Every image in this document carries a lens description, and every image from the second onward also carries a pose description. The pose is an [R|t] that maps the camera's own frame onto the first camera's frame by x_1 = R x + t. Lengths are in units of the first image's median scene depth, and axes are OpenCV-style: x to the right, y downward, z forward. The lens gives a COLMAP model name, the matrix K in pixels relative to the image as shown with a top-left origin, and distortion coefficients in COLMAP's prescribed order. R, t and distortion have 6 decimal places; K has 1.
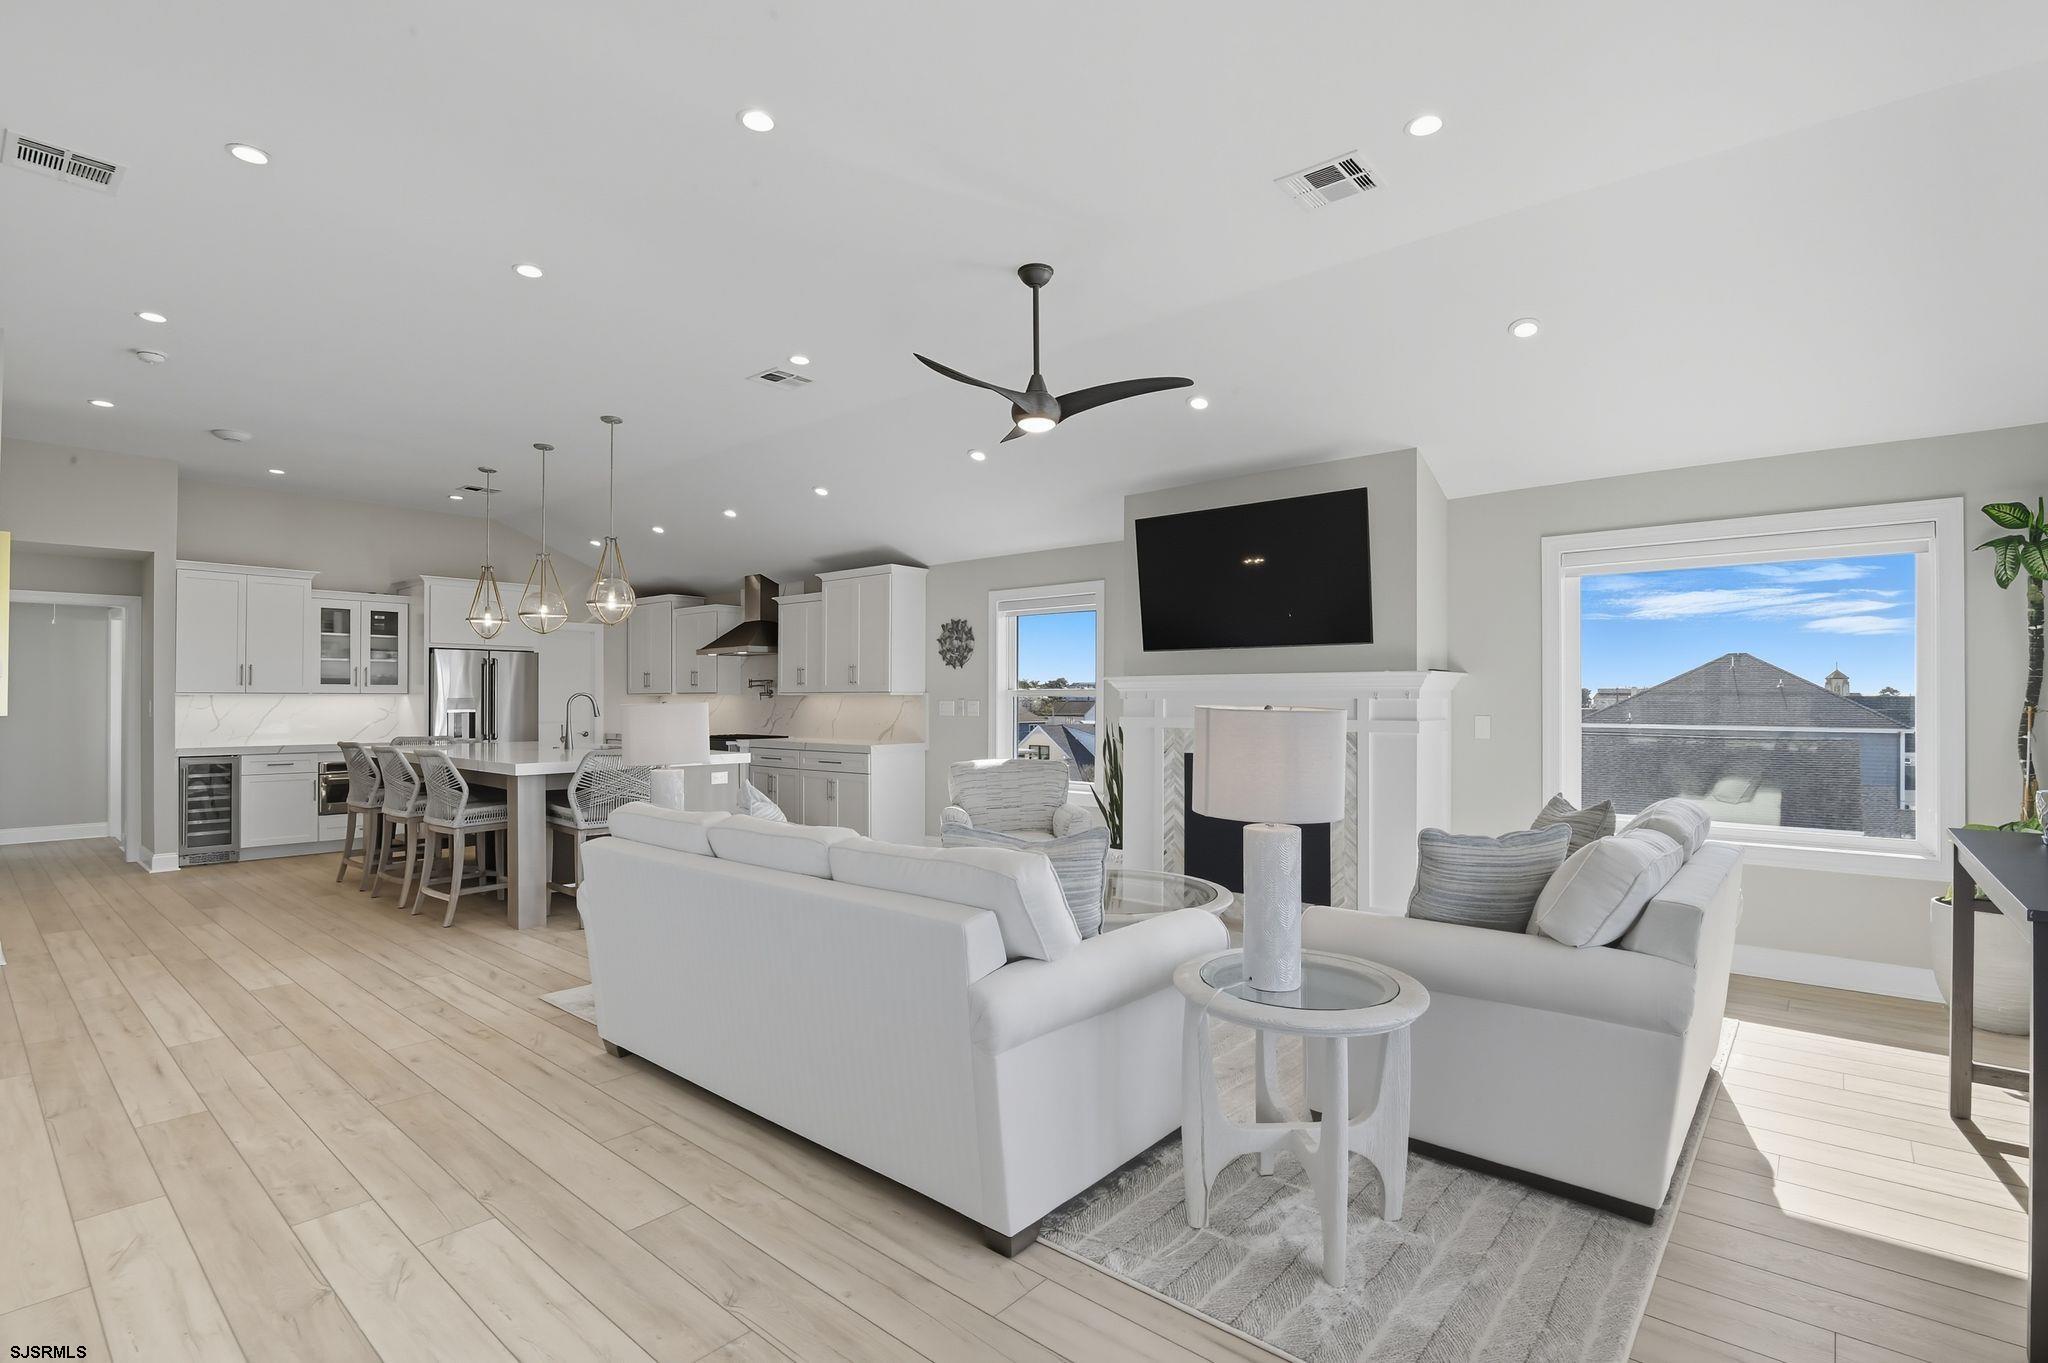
lens RADIAL K [[955.6, 0, 1019.9], [0, 955.6, 693.4], [0, 0, 1]] dist [-0.028737, 0.000033]
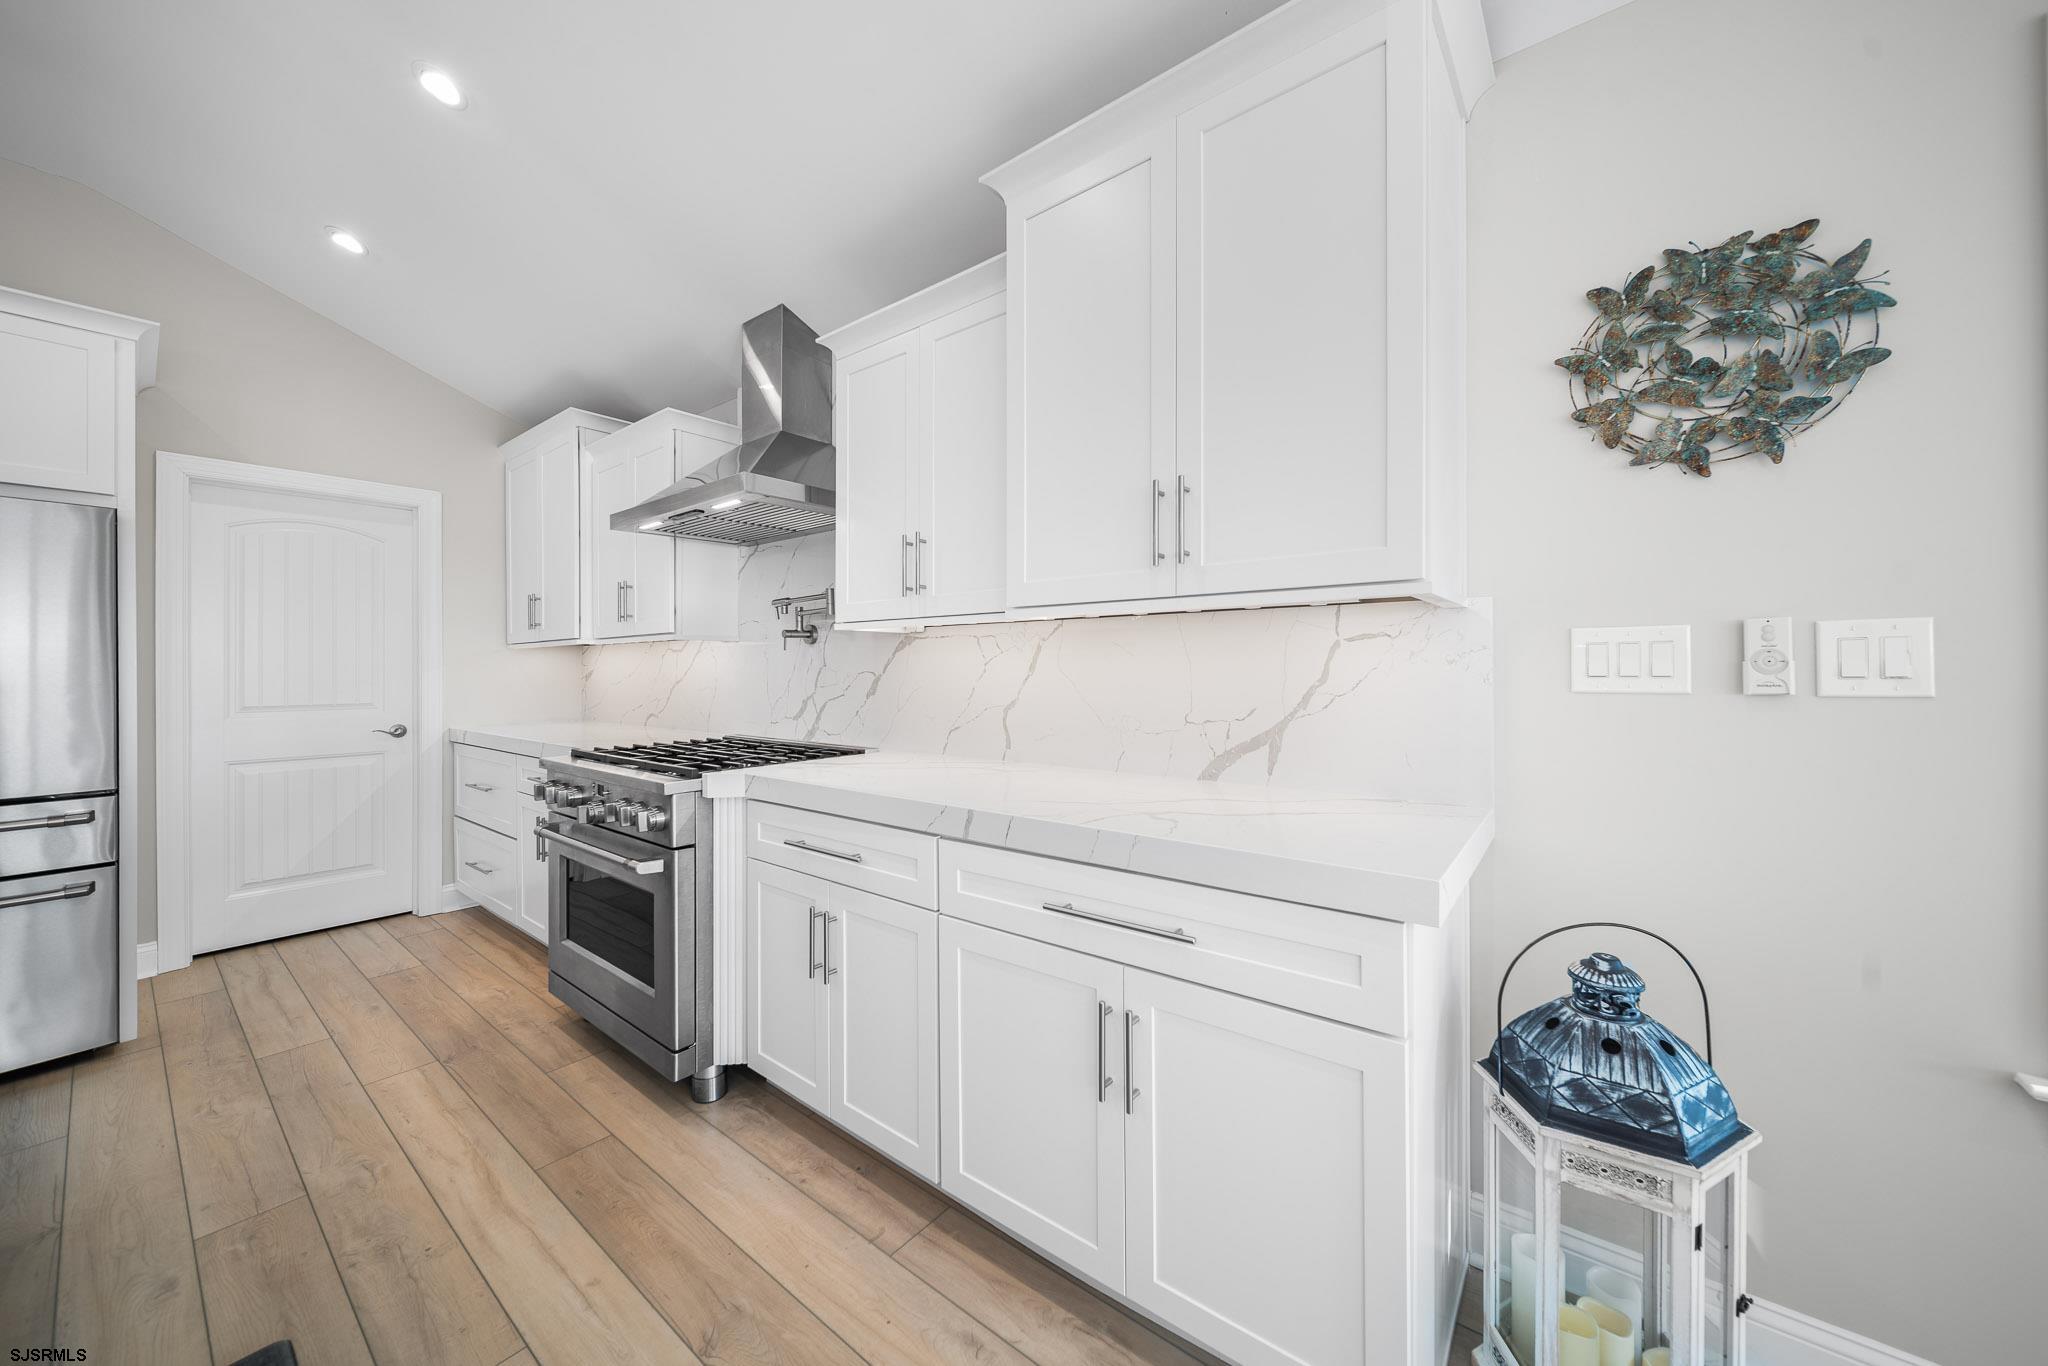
lens RADIAL K [[734.9, 0, 1019.3], [0, 734.9, 665.9], [0, 0, 1]] dist [0.000451, 0.000077]
pose [[0.999419, -0.007126, 0.033320, -0.229144], [0.006923, 0.999957, 0.006208, 0.014747], [-0.033363, -0.005974, 0.999425, 0.854438]]
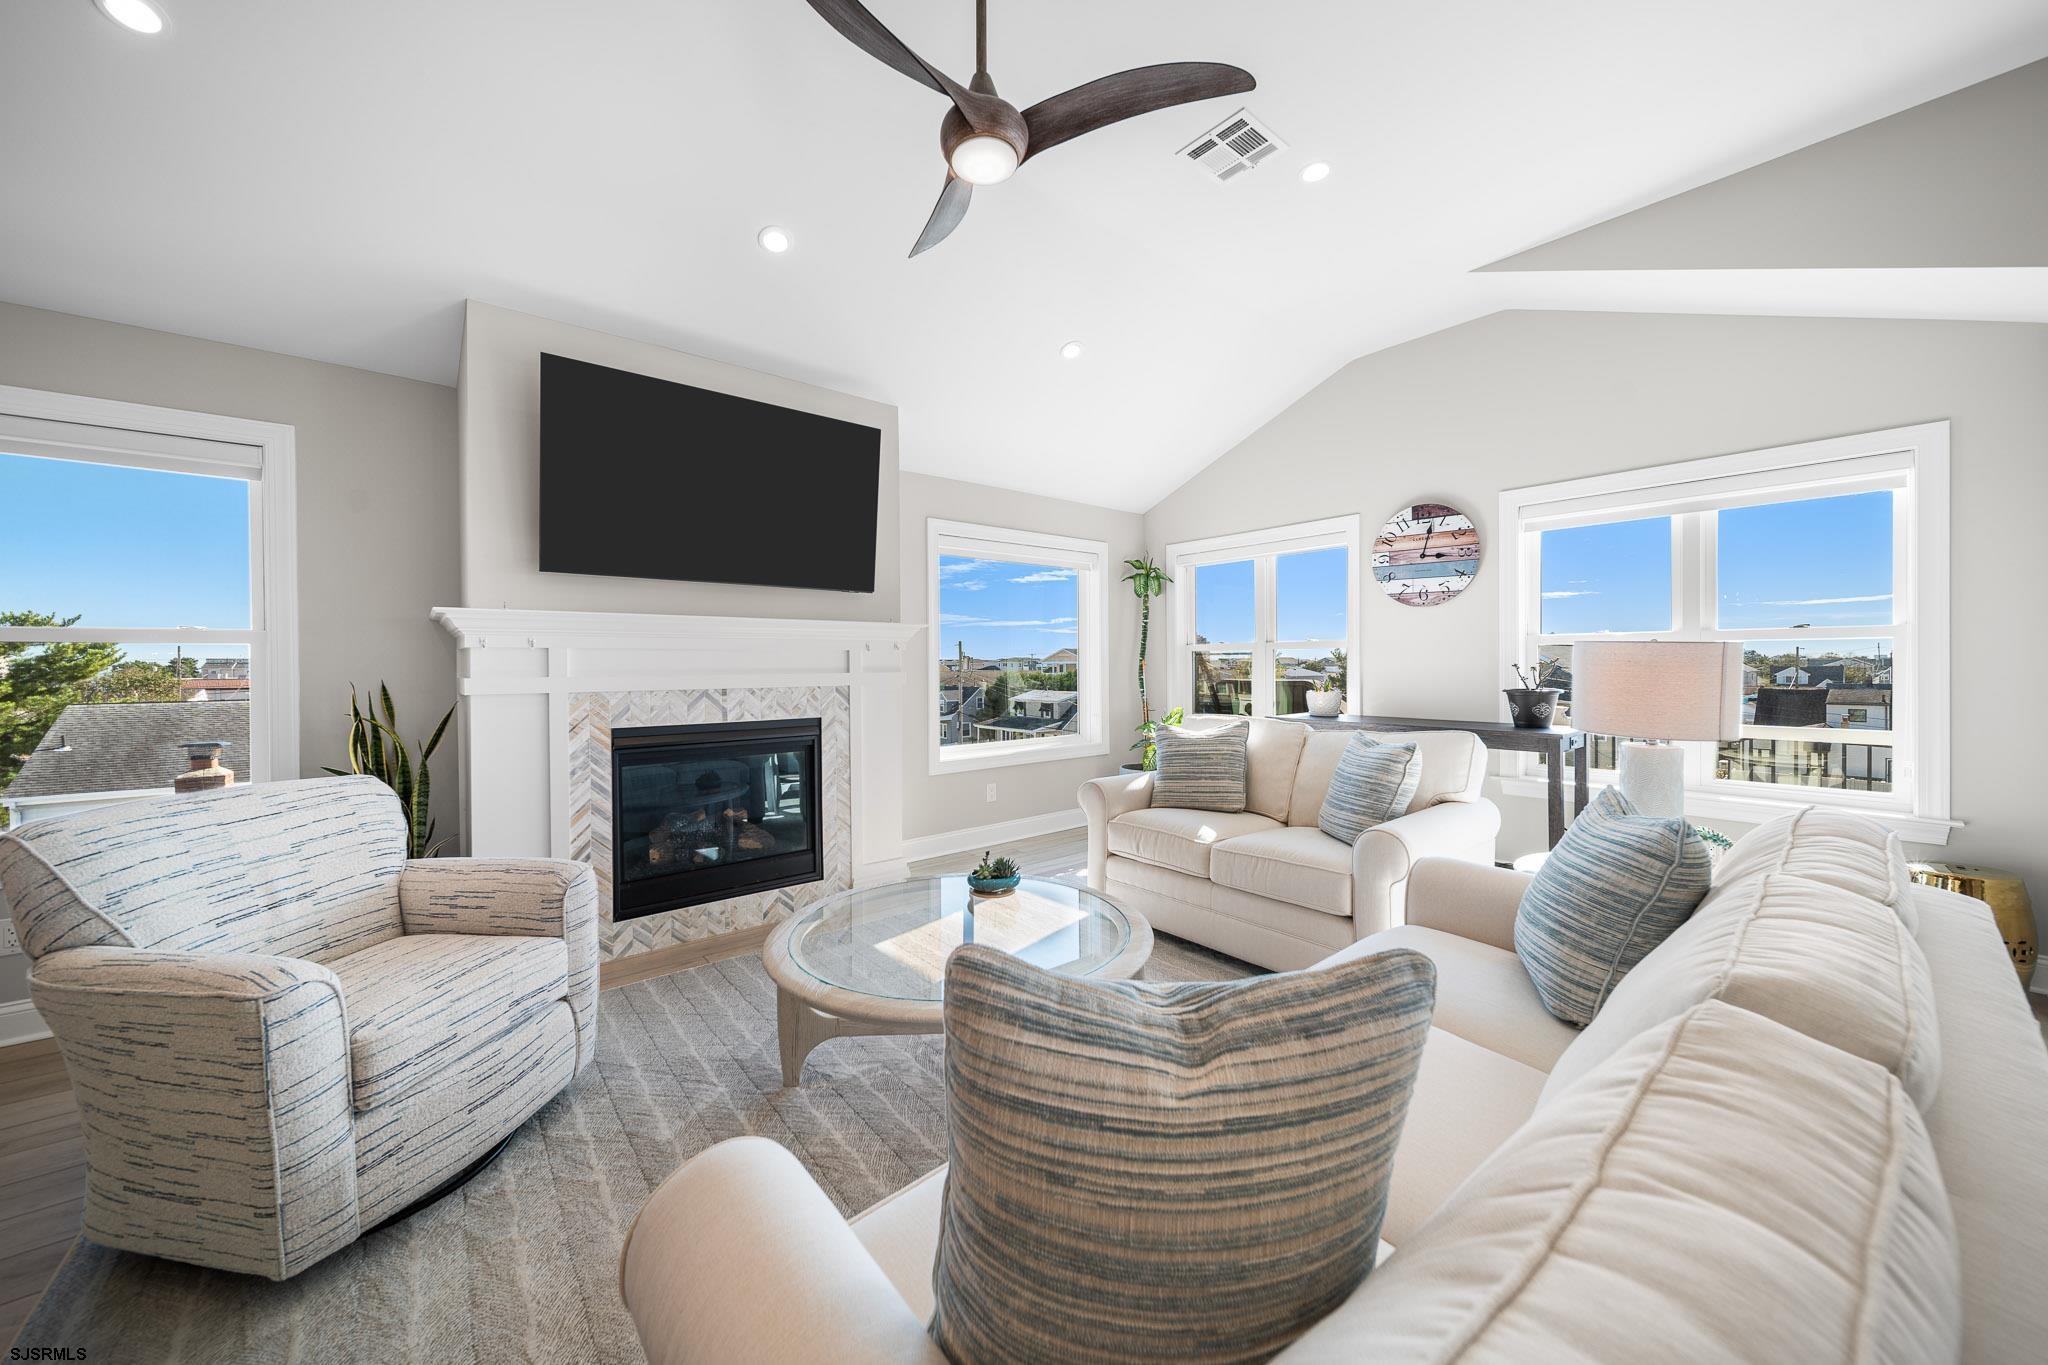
lens RADIAL K [[734.9, 0, 1019.3], [0, 734.9, 665.4], [0, 0, 1]] dist [0.000451, 0.000077]
pose [[0.172066, -0.004031, 0.985077, -0.223200], [0.000938, 0.999992, 0.003928, 0.011940], [-0.985085, 0.000248, 0.172069, 0.472266]]
